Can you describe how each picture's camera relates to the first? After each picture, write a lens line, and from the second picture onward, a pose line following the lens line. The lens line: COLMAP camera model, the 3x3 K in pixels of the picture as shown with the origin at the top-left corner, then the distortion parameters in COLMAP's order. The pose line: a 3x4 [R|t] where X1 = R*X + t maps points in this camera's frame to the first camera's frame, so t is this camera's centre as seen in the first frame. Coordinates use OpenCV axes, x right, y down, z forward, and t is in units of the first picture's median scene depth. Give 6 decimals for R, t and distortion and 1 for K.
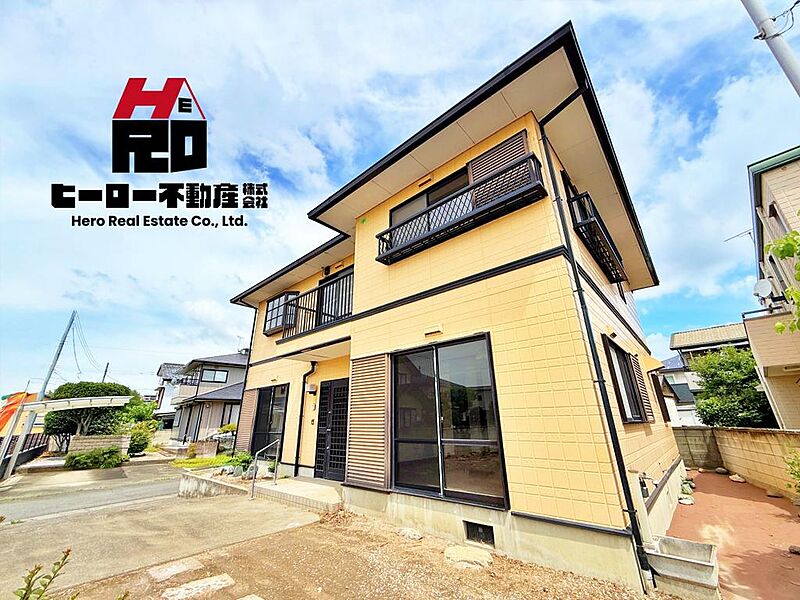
lens RADIAL K [[318.4, 0, 402.3], [0, 318.4, 298.4], [0, 0, 1]] dist [-0.002594, -0.001339]
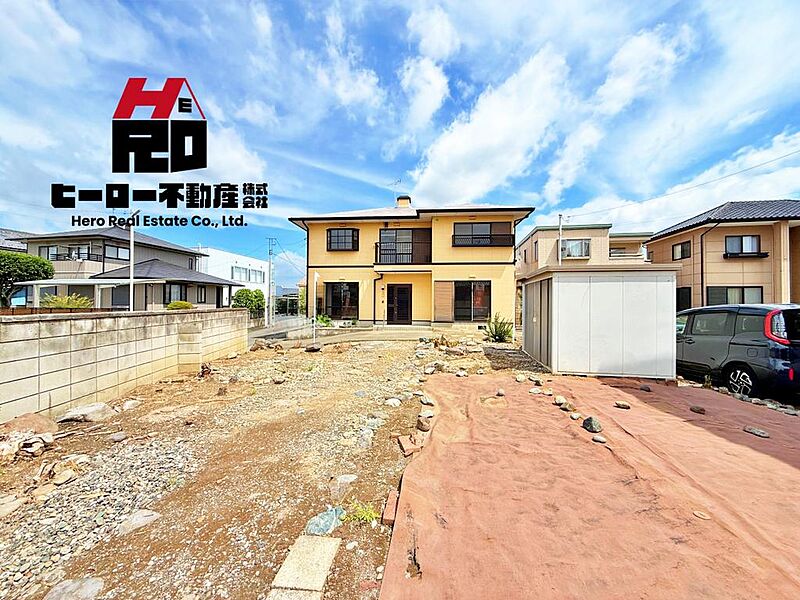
lens RADIAL K [[318.4, 0, 400.4], [0, 318.4, 300.0], [0, 0, 1]] dist [-0.002594, -0.001339]
pose [[0.792074, 0.027367, 0.609811, -1.616556], [-0.237295, 0.934226, 0.266293, -0.240782], [-0.562414, -0.355629, 0.746471, -0.716373]]
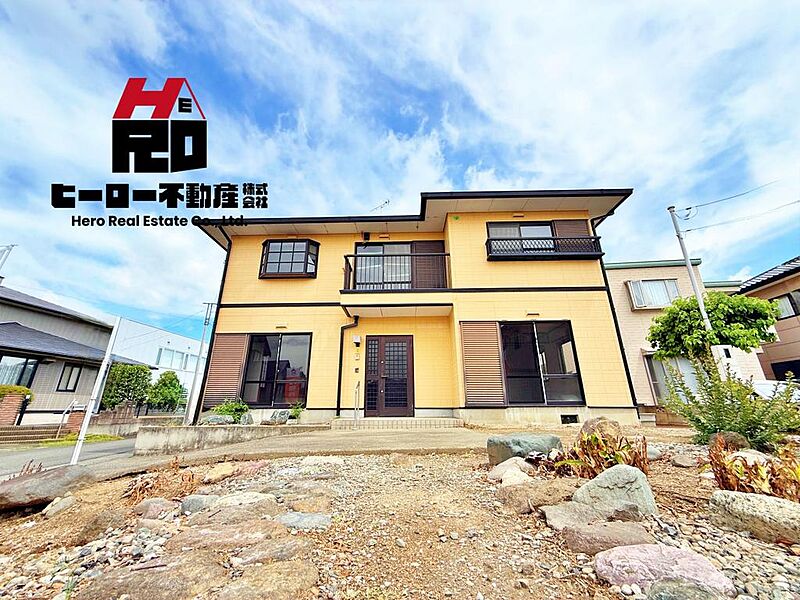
lens RADIAL K [[318.4, 0, 398.8], [0, 318.4, 300.8], [0, 0, 1]] dist [-0.002594, -0.001339]
pose [[0.764355, 0.221452, 0.605574, -0.955907], [-0.239437, 0.969501, -0.052319, 0.194555], [-0.598691, -0.105006, 0.794067, 0.077780]]
